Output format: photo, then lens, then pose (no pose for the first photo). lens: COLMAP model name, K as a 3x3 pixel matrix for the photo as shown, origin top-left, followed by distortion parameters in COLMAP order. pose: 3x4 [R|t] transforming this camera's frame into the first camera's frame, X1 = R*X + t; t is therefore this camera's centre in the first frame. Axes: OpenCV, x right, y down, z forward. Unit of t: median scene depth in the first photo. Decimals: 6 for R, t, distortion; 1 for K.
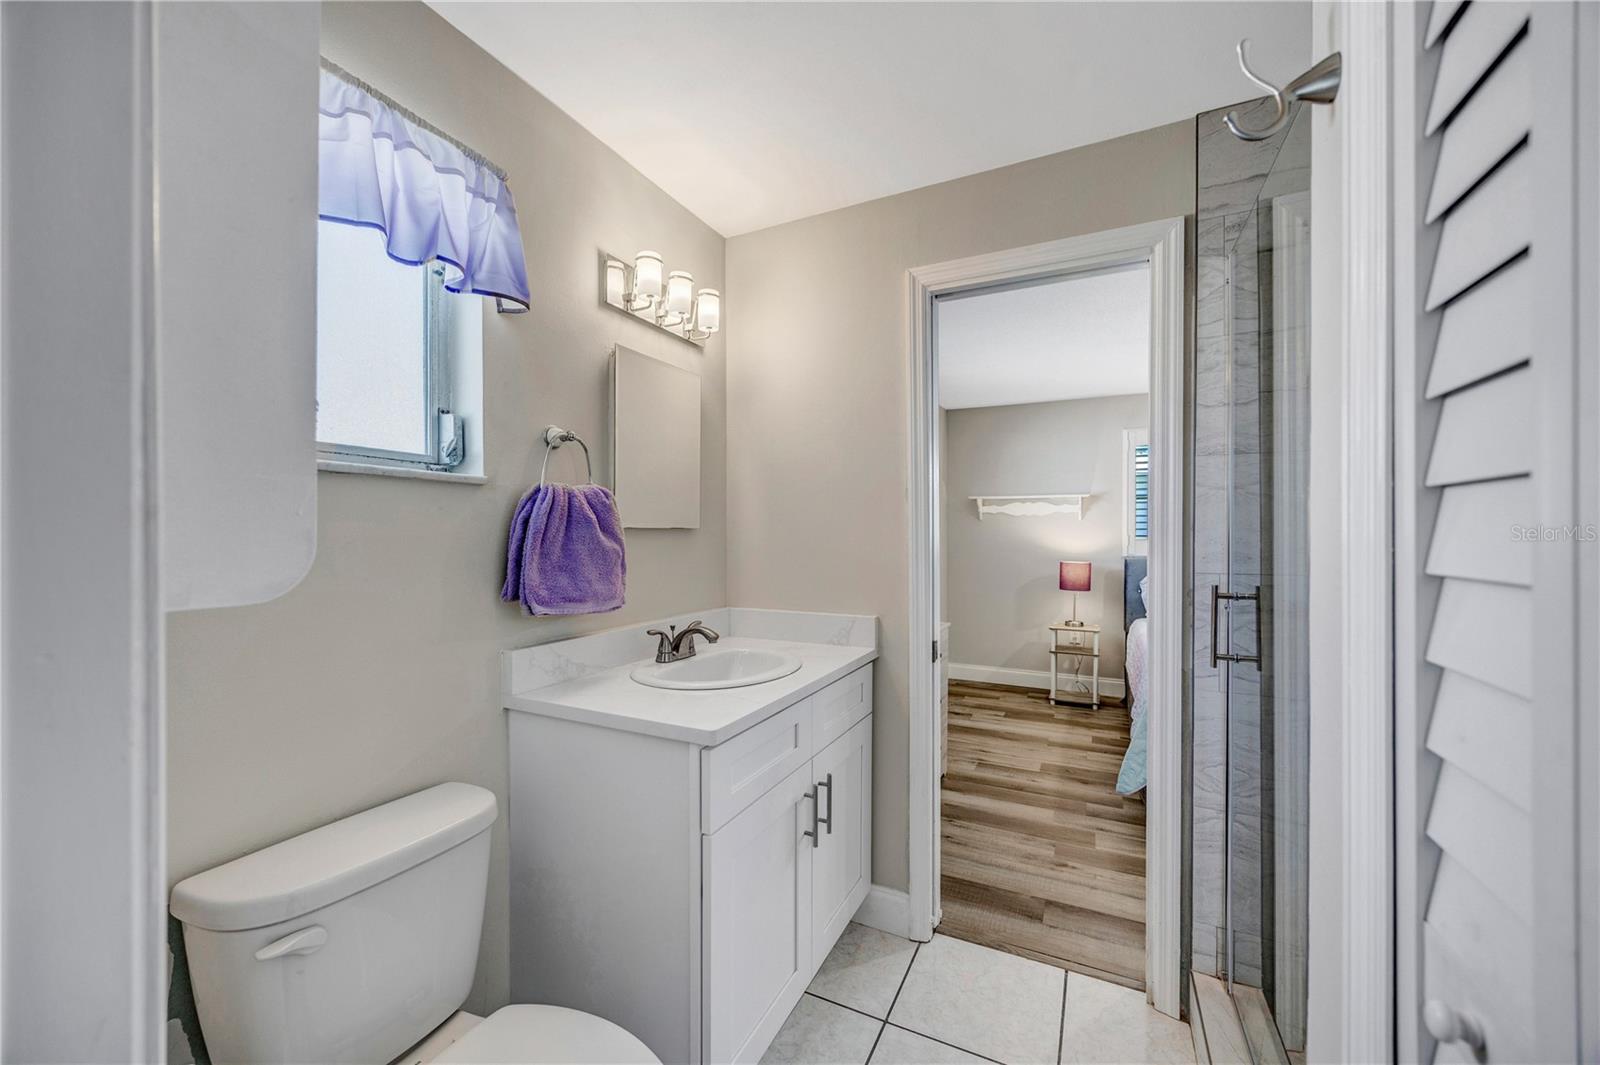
lens RADIAL K [[614.2, 0, 794.1], [0, 614.2, 536.1], [0, 0, 1]] dist [-0.001252, 0.000217]
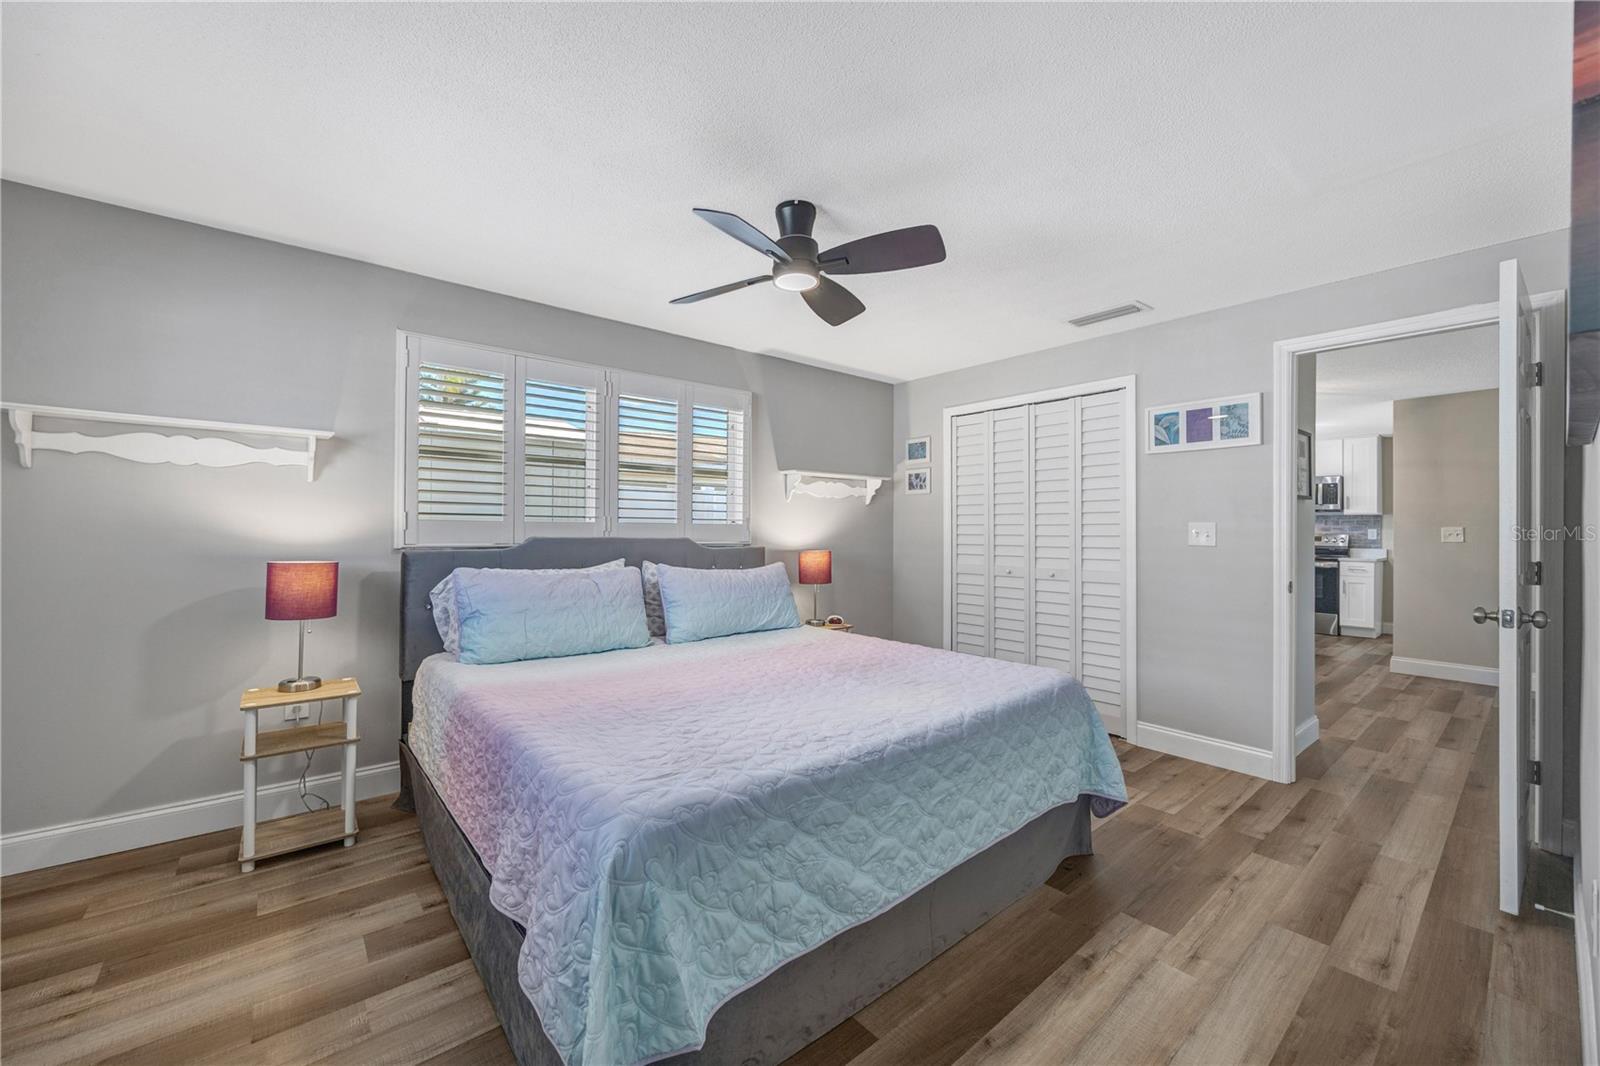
lens RADIAL K [[614.2, 0, 791.0], [0, 614.2, 531.4], [0, 0, 1]] dist [-0.001252, 0.000217]
pose [[0.400486, 0.005830, 0.916284, 0.157441], [-0.008654, 0.999959, -0.002580, 0.015621], [-0.916262, -0.006896, 0.400520, 0.435305]]
